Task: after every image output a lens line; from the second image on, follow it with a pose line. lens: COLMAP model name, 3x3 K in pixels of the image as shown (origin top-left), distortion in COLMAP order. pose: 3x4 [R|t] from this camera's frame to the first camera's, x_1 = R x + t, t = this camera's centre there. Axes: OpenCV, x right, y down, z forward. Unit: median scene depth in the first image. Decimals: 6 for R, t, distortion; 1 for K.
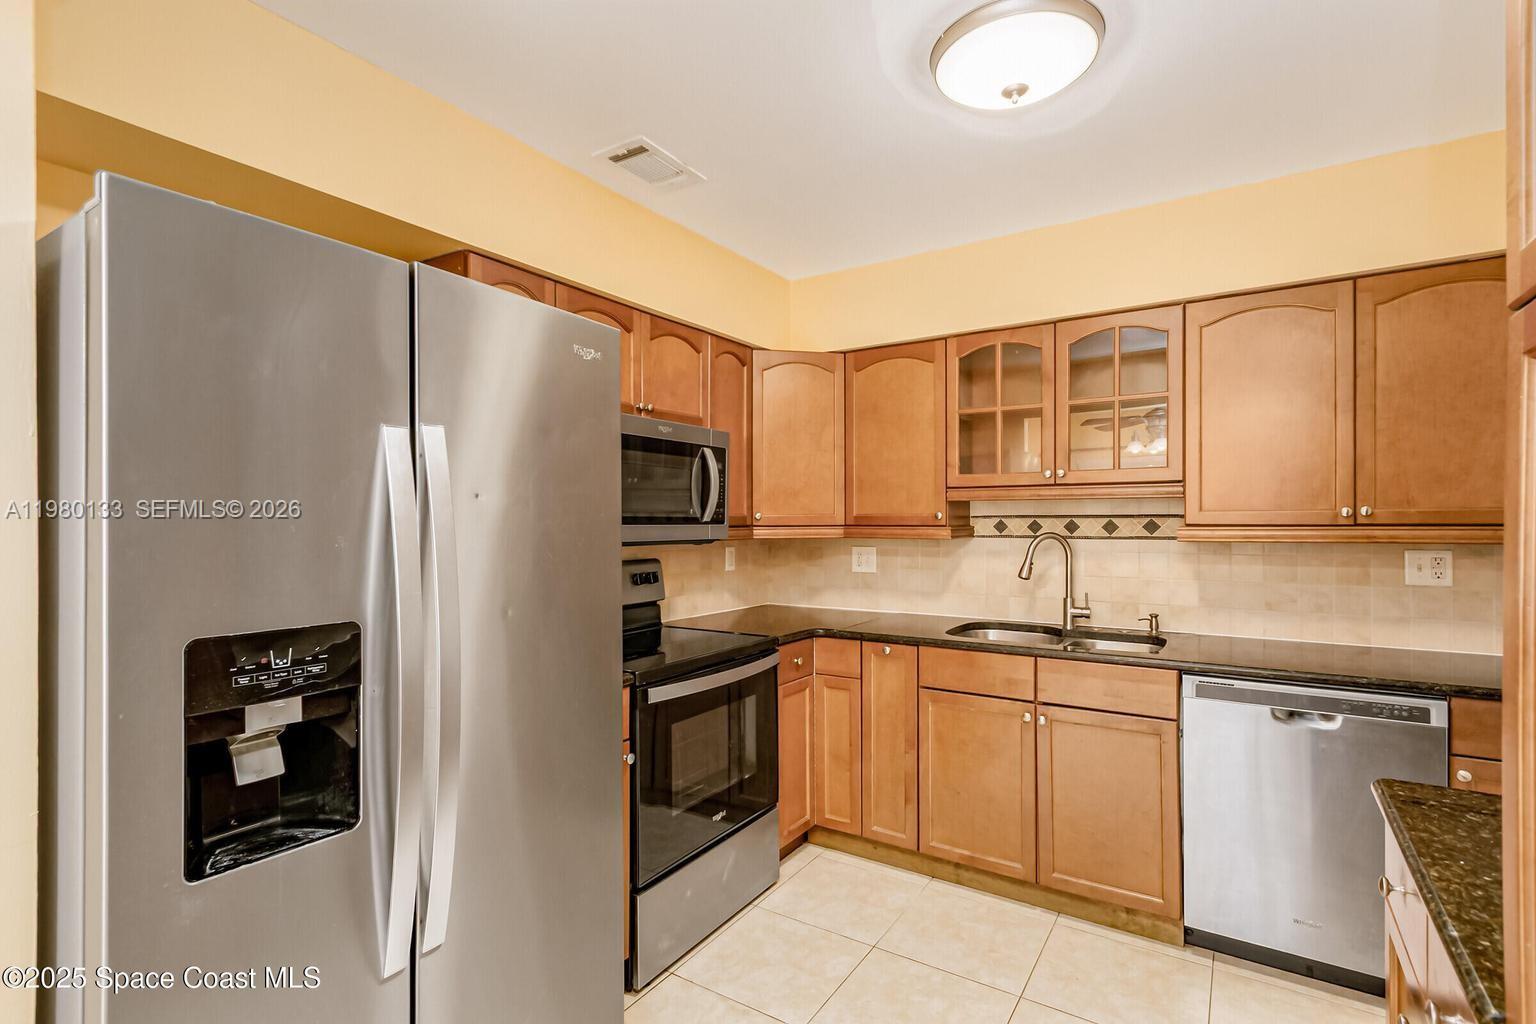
lens RADIAL K [[727.6, 0, 765.2], [0, 727.6, 518.2], [0, 0, 1]] dist [0.012187, -0.000002]
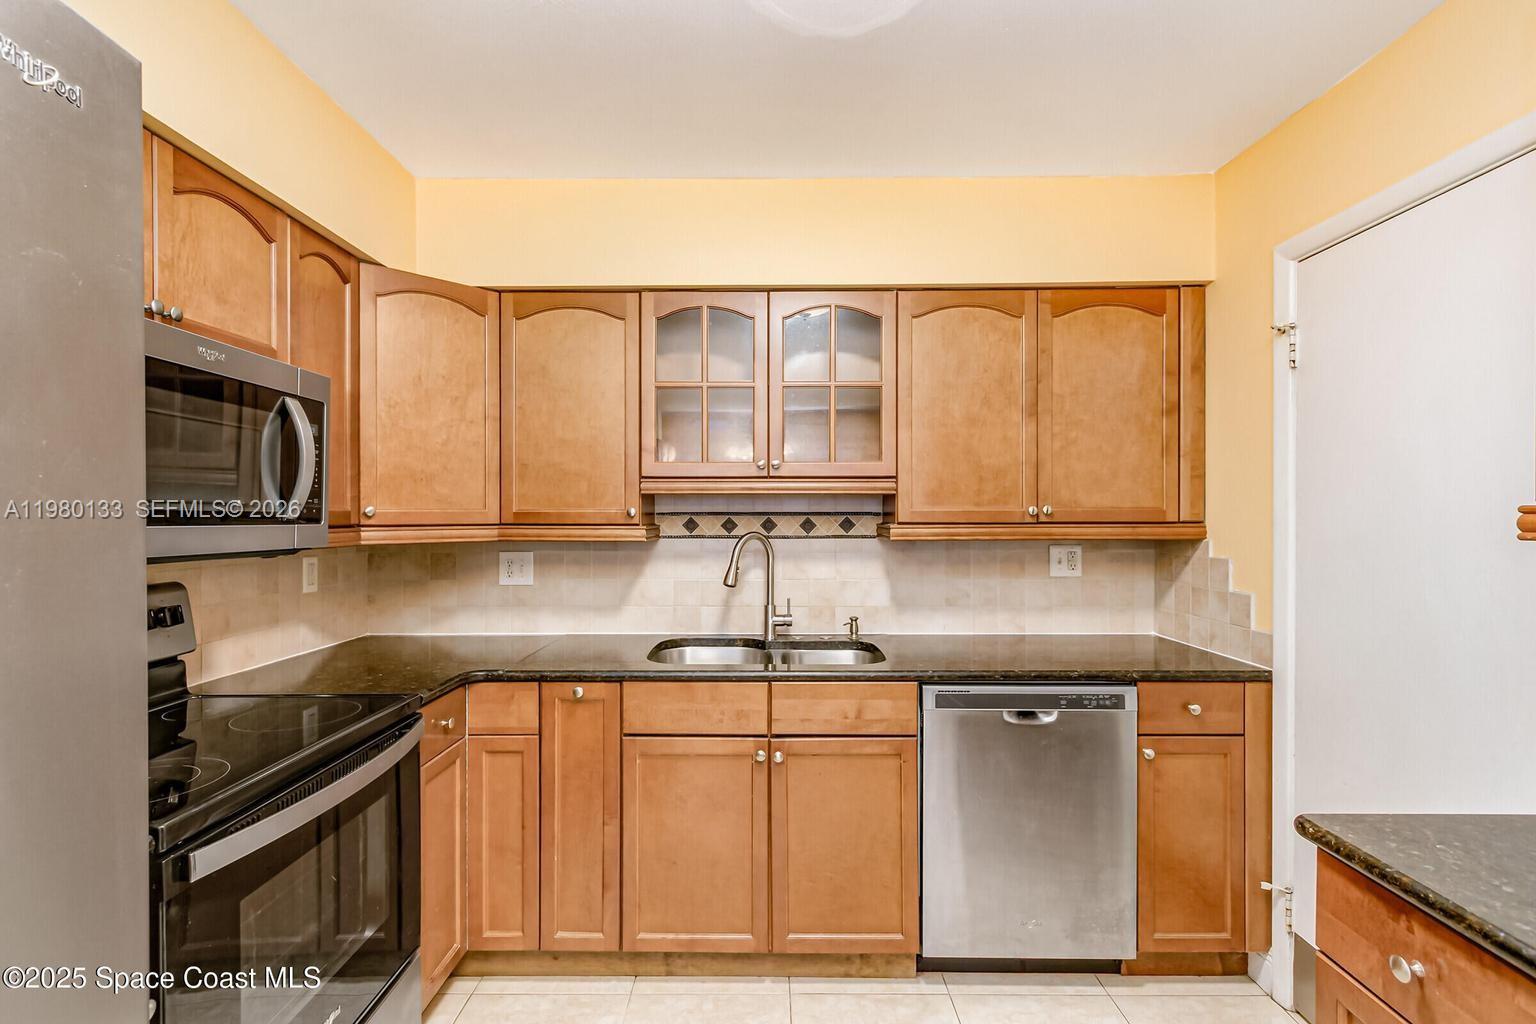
lens RADIAL K [[727.6, 0, 765.2], [0, 727.6, 518.2], [0, 0, 1]] dist [0.012187, -0.000002]
pose [[0.841848, 0.001336, 0.539714, -0.073683], [-0.003179, 0.999992, 0.002483, 0.000882], [-0.539706, -0.003806, 0.841845, 0.263406]]
